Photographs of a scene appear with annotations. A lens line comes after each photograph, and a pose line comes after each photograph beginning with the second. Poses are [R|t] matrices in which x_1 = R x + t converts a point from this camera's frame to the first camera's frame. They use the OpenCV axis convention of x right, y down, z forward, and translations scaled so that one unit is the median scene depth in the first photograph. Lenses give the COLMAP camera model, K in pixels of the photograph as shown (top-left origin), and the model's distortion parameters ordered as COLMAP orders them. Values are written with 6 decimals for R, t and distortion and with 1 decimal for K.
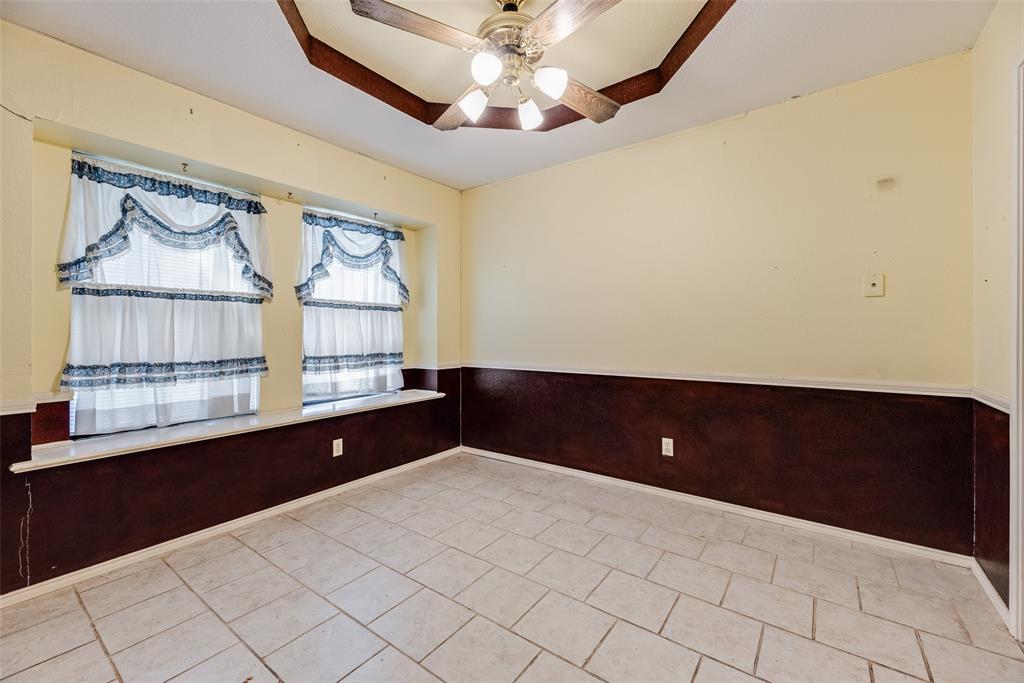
lens RADIAL K [[416.1, 0, 513.0], [0, 416.1, 340.0], [0, 0, 1]] dist [-0.002603, -0.000770]
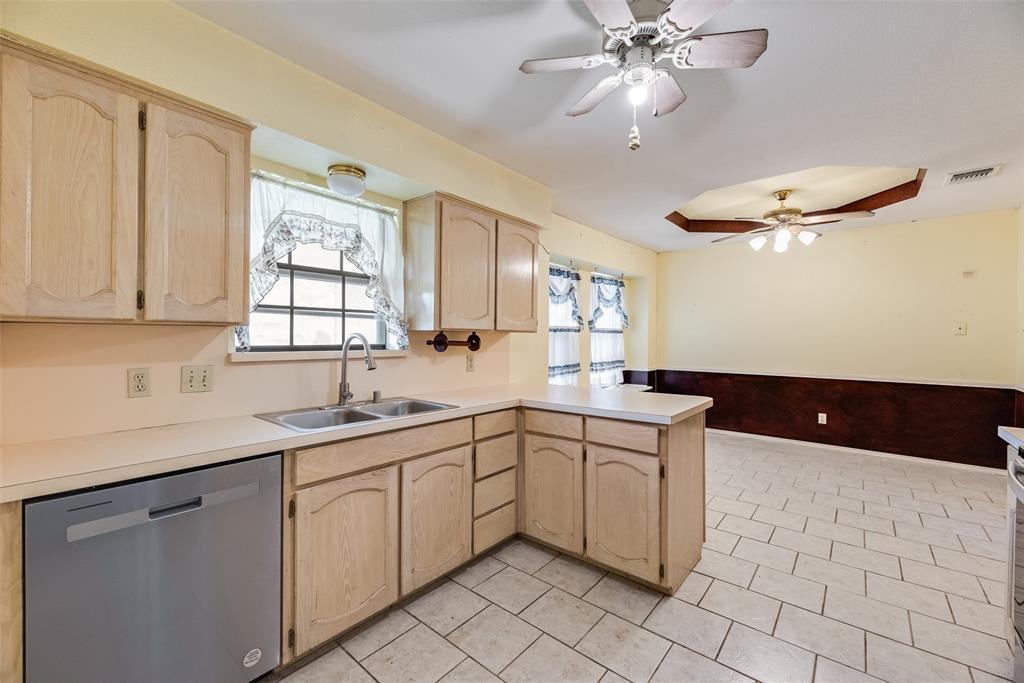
lens RADIAL K [[412.4, 0, 514.0], [0, 412.4, 345.3], [0, 0, 1]] dist [0.002391, 0.000271]
pose [[0.998526, 0.006621, -0.053871, -0.980451], [-0.006031, 0.999920, 0.011102, -0.063560], [0.053940, -0.010761, 0.998486, -0.916212]]
